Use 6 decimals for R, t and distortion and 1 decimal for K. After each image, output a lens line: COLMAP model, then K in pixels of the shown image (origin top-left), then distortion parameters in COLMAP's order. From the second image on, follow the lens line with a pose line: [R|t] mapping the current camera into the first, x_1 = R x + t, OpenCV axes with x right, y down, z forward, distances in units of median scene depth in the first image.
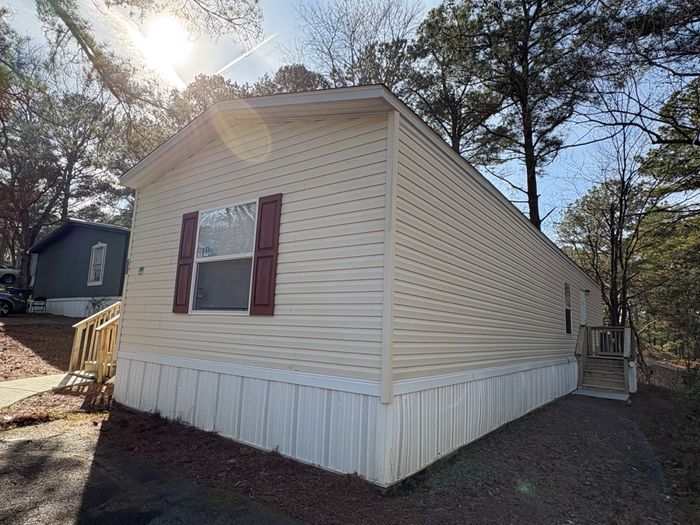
lens RADIAL K [[423.0, 0, 350.0], [0, 423.0, 262.5], [0, 0, 1]] dist [-0.002289, -0.000432]
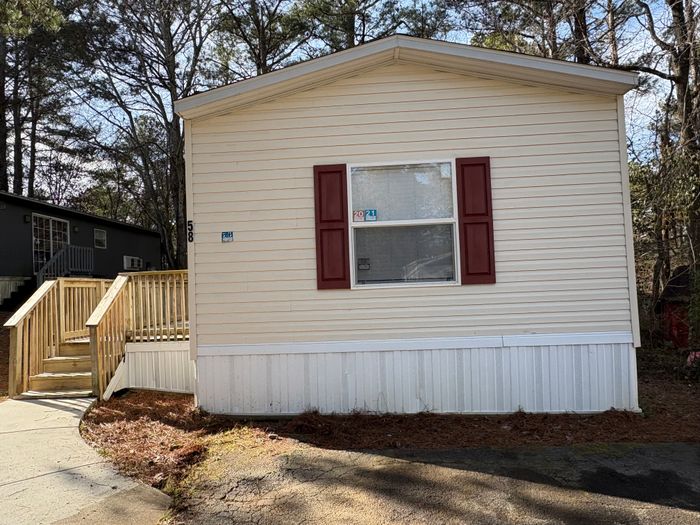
lens RADIAL K [[493.2, 0, 350.0], [0, 493.2, 262.5], [0, 0, 1]] dist [-0.003922, -0.000699]
pose [[0.840495, -0.046256, 0.539841, -1.016461], [-0.011351, 0.994627, 0.102898, -0.035443], [-0.541700, -0.092613, 0.835454, 0.209358]]
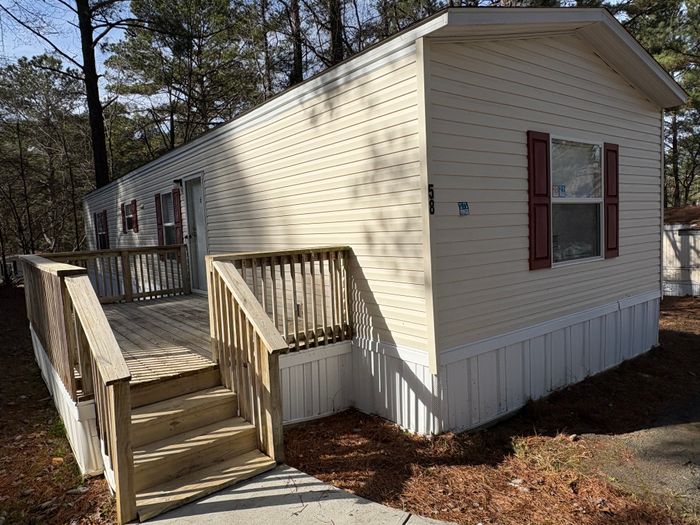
lens RADIAL K [[468.4, 0, 350.0], [0, 468.4, 262.5], [0, 0, 1]] dist [0.001928, 0.002151]
pose [[0.281114, -0.128343, 0.951053, -1.495991], [-0.094775, 0.982460, 0.160595, 0.004497], [-0.954983, -0.135282, 0.264020, 1.263933]]
